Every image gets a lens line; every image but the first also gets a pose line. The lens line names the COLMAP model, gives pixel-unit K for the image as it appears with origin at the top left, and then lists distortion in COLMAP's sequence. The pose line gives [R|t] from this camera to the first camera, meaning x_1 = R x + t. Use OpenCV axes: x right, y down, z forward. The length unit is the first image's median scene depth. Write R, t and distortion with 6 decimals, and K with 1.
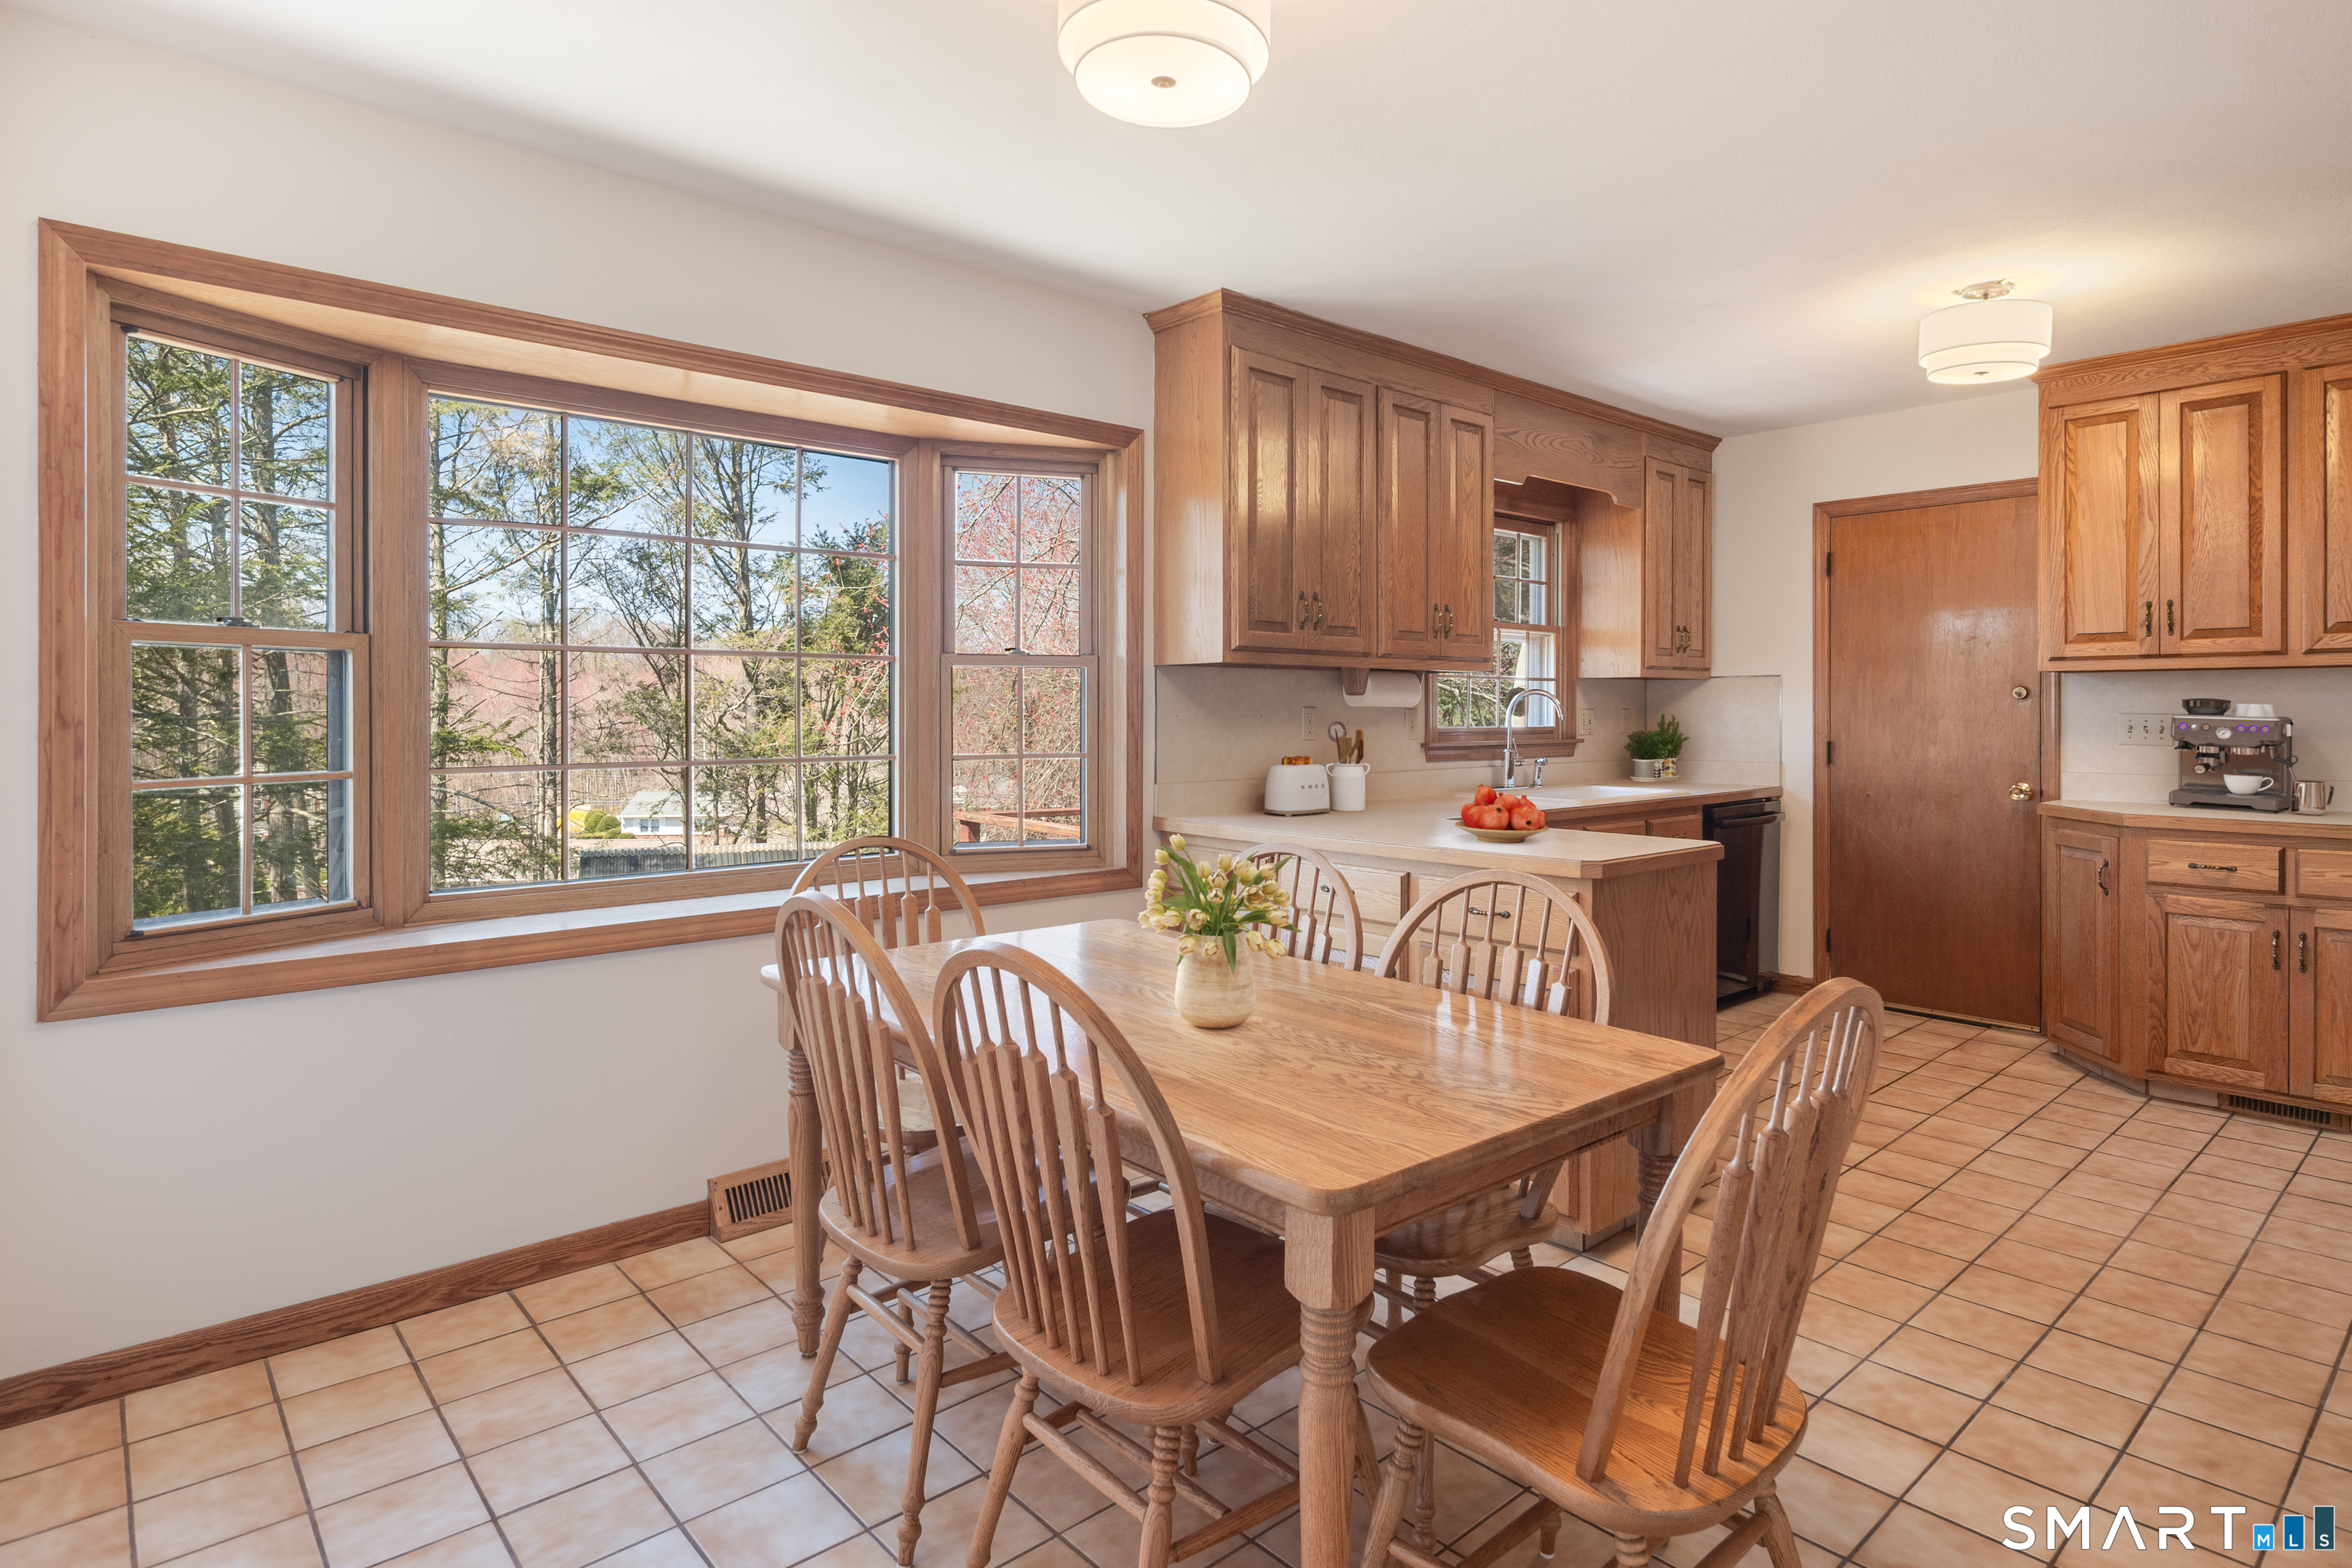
lens RADIAL K [[1246.9, 0, 1179.8], [0, 1246.9, 713.1], [0, 0, 1]] dist [-0.000186, -0.000068]
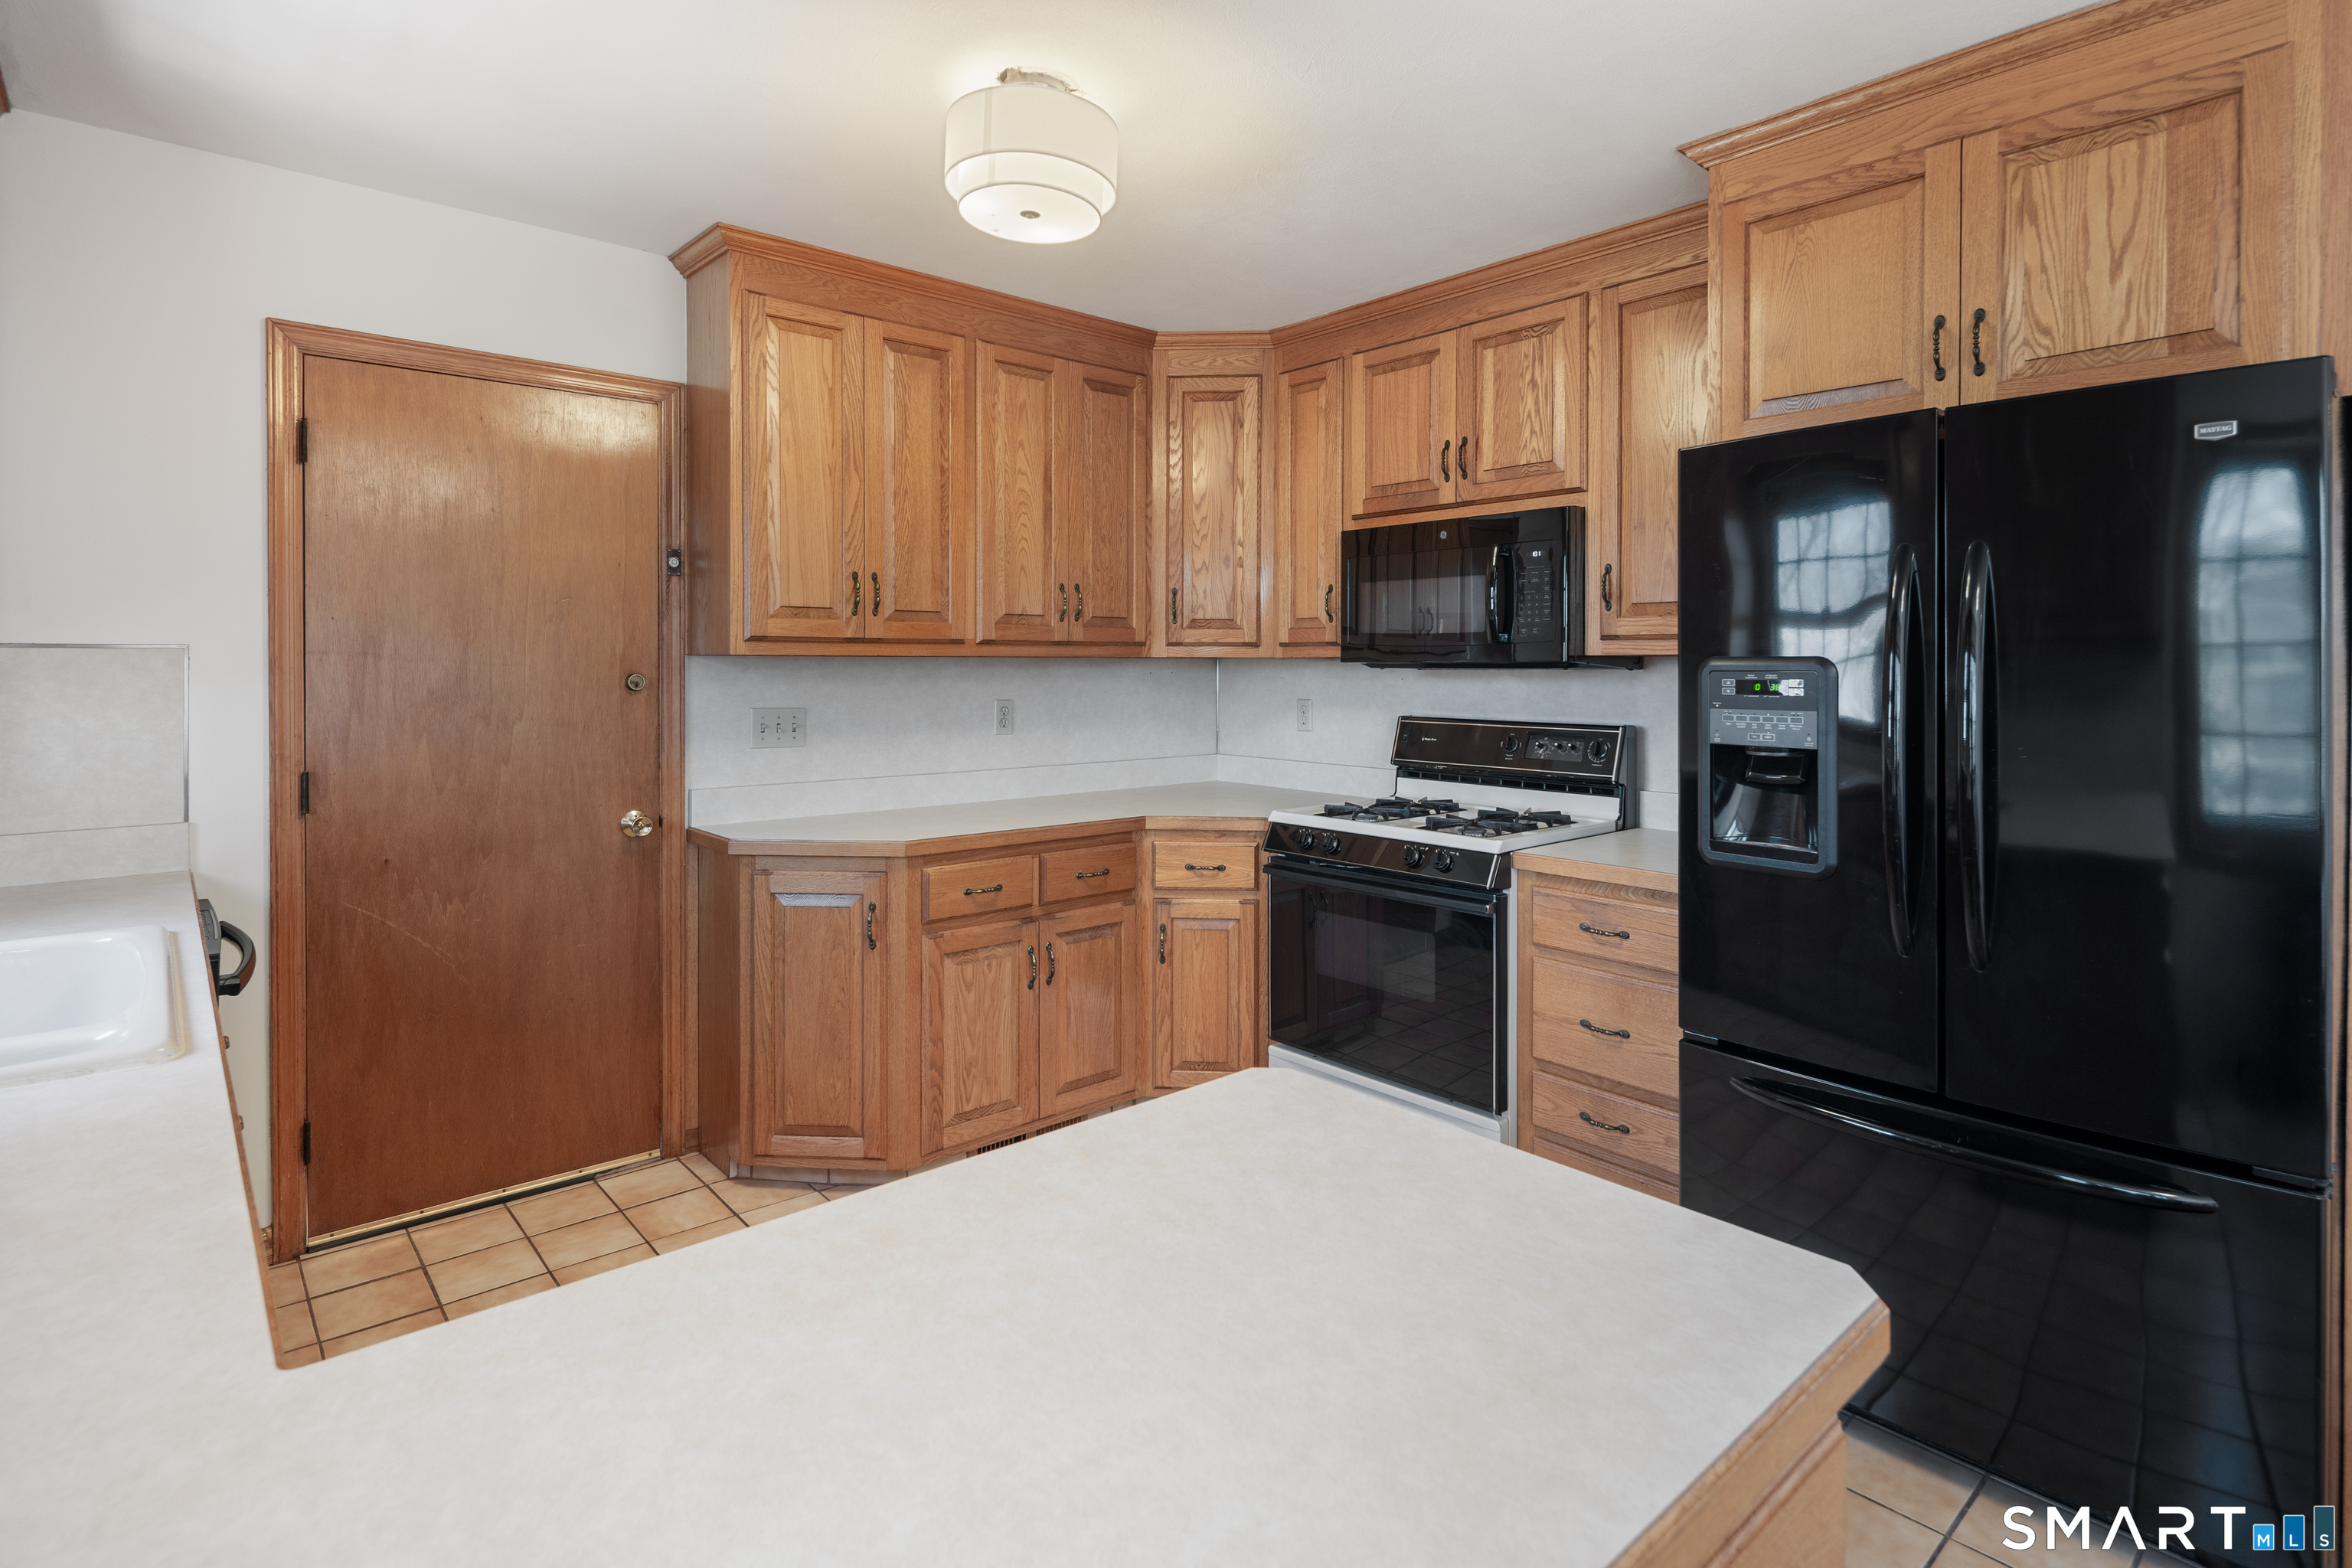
lens RADIAL K [[1165.7, 0, 1177.0], [0, 1165.7, 688.7], [0, 0, 1]] dist [0.001825, 0.000248]
pose [[0.001972, -0.018187, 0.999833, 0.023054], [0.002150, 0.999832, 0.018182, -0.026200], [-0.999996, 0.002114, 0.002011, 0.759538]]
